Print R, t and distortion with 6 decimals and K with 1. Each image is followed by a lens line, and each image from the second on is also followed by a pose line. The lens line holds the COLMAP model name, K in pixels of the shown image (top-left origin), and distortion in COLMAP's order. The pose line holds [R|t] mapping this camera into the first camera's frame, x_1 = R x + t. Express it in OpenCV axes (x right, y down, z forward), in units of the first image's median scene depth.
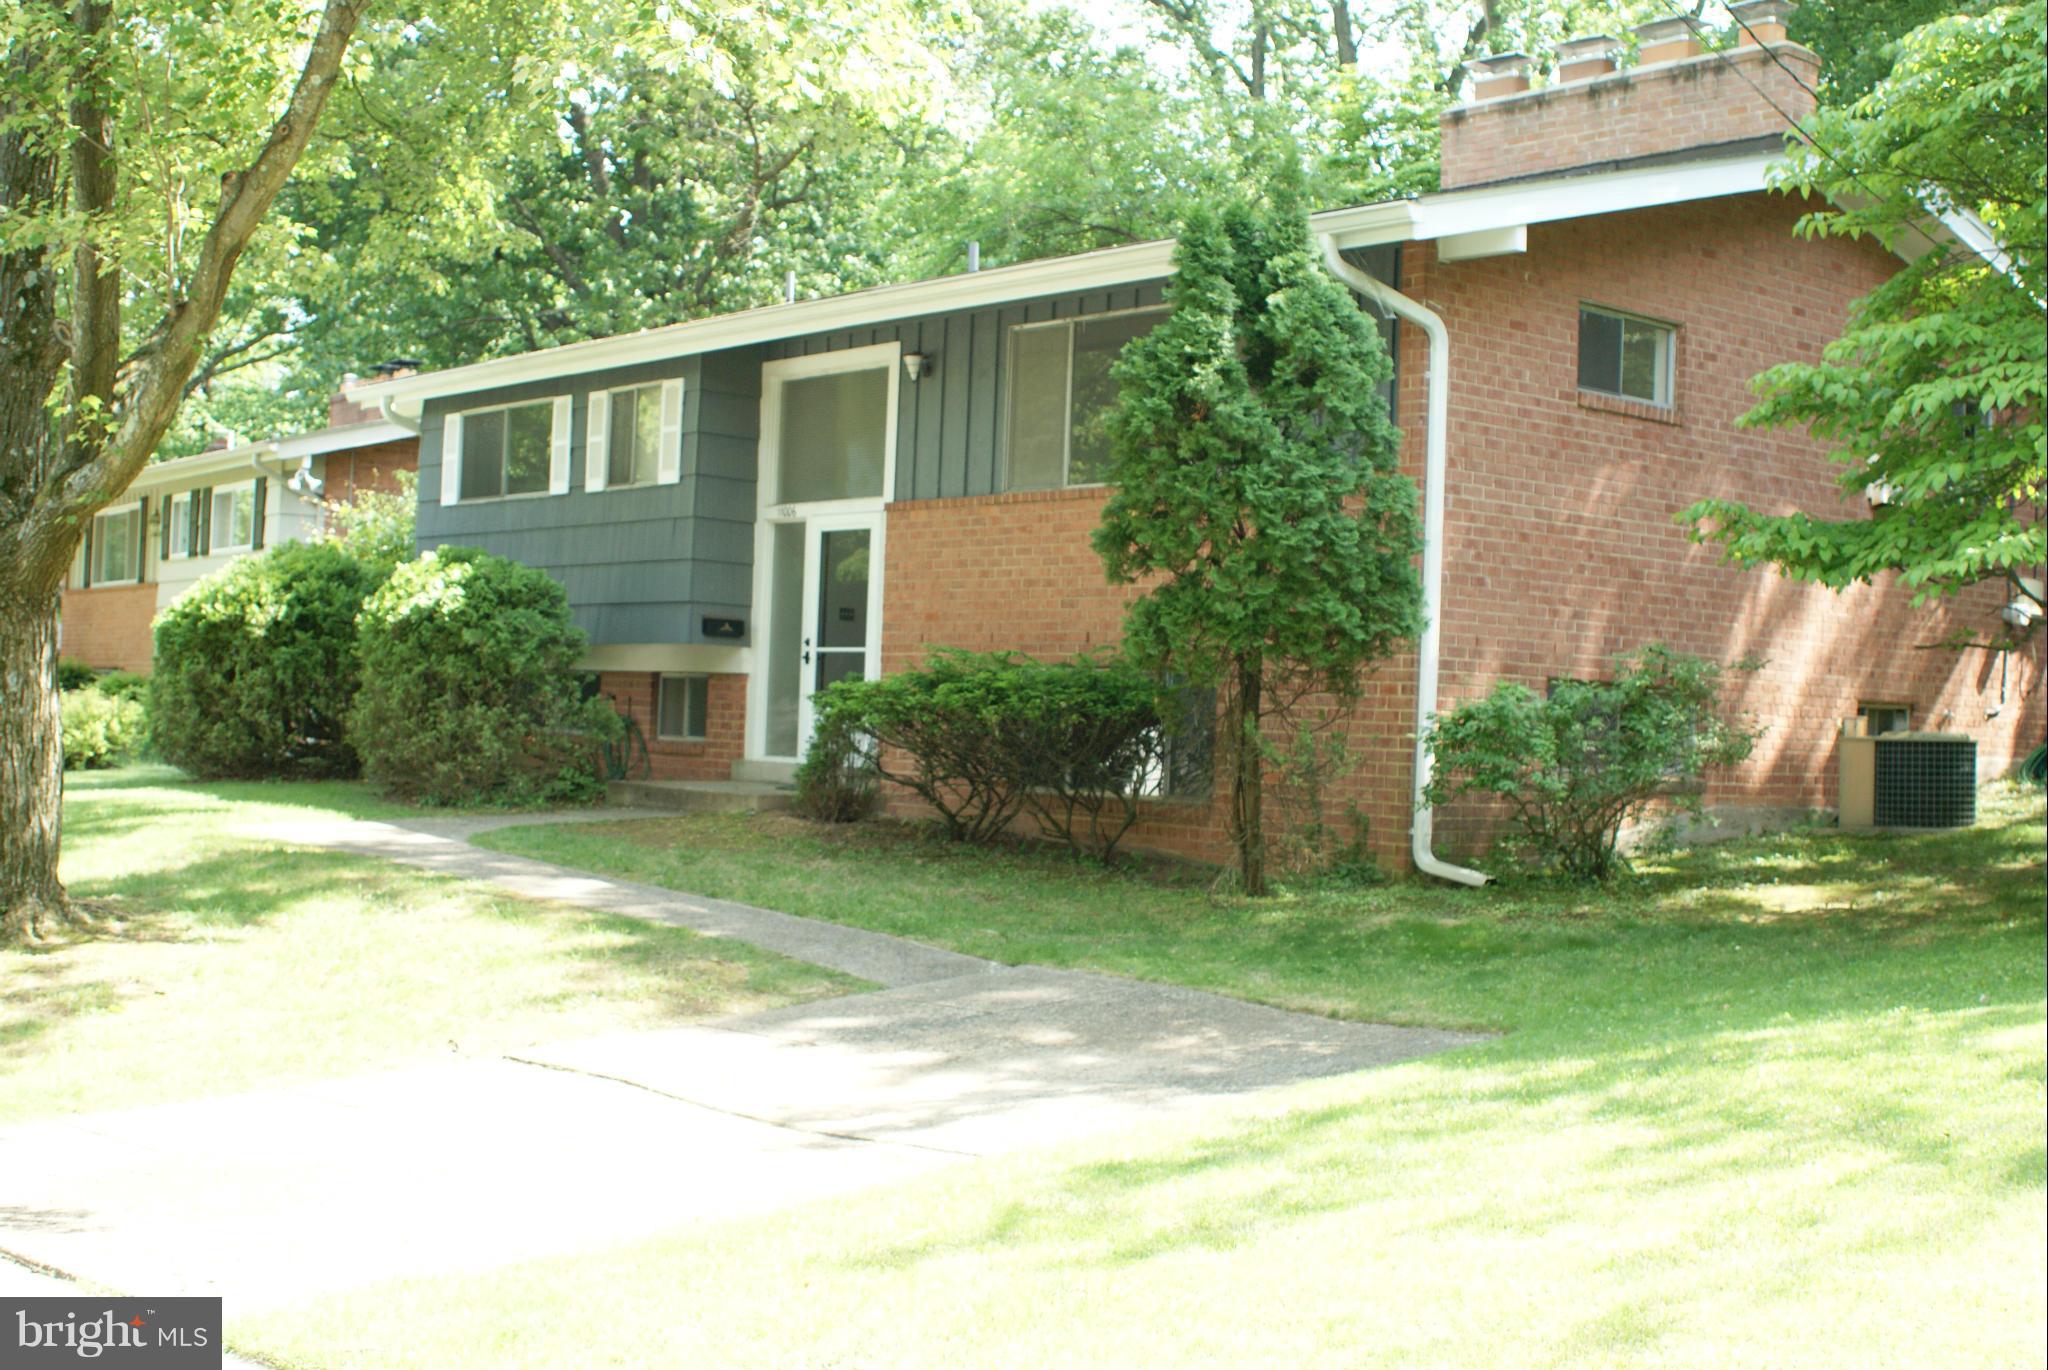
lens RADIAL K [[2502.8, 0, 1024.0], [0, 2502.8, 685.0], [0, 0, 1]] dist [-0.101776, -0.038187]
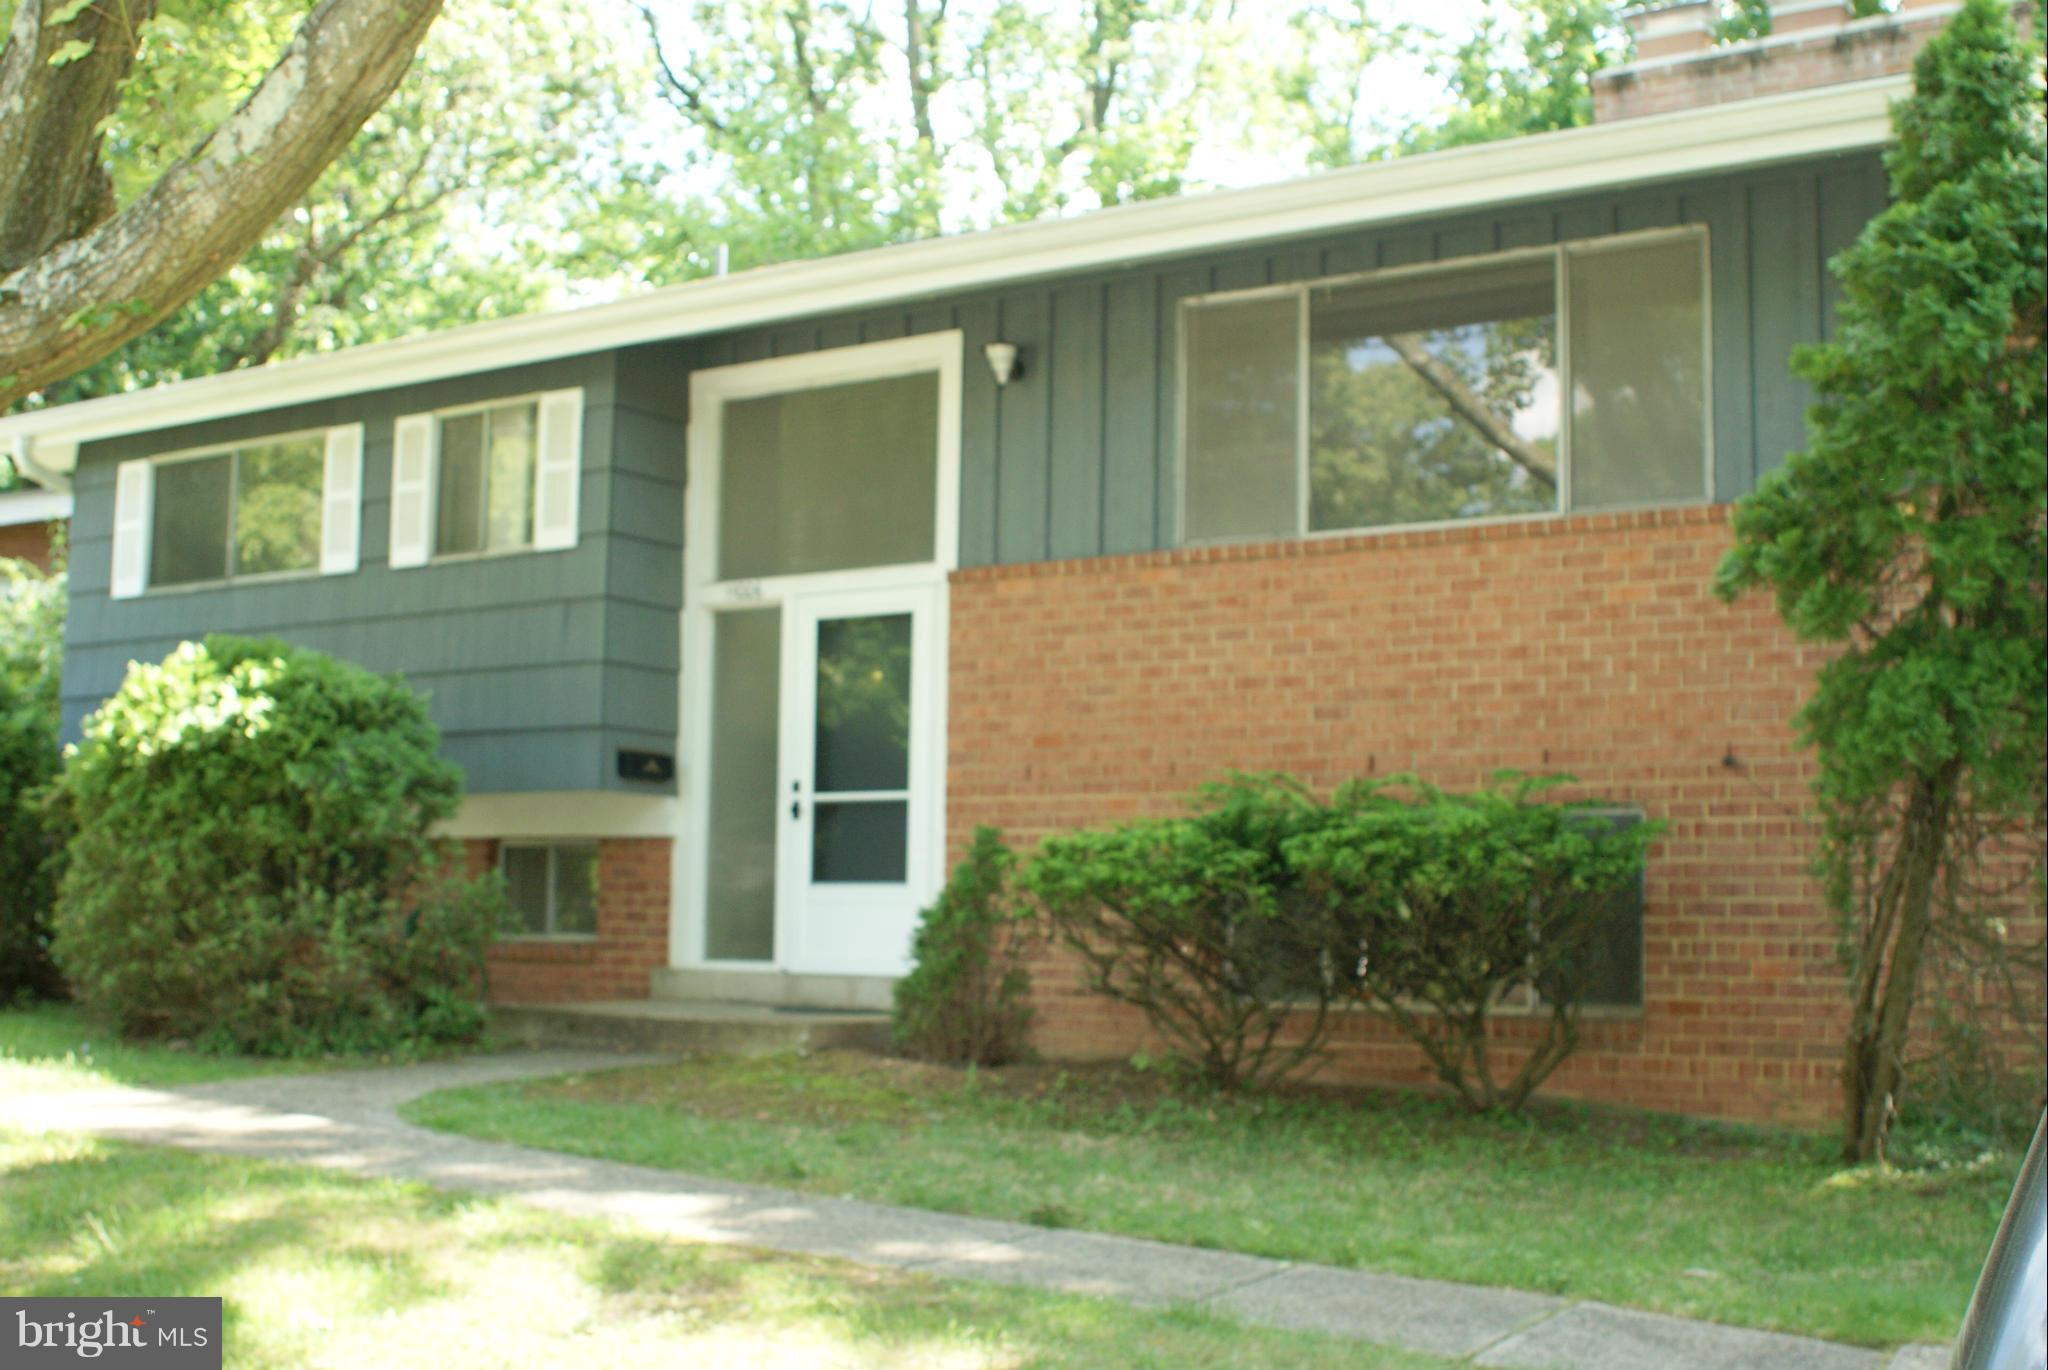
lens RADIAL K [[2502.8, 0, 1024.0], [0, 2502.8, 685.0], [0, 0, 1]] dist [-0.101776, -0.038187]
pose [[0.967373, 0.003349, 0.253336, -0.194863], [0.016063, 0.997090, -0.074520, 0.006320], [-0.252848, 0.076158, 0.964504, 0.349138]]
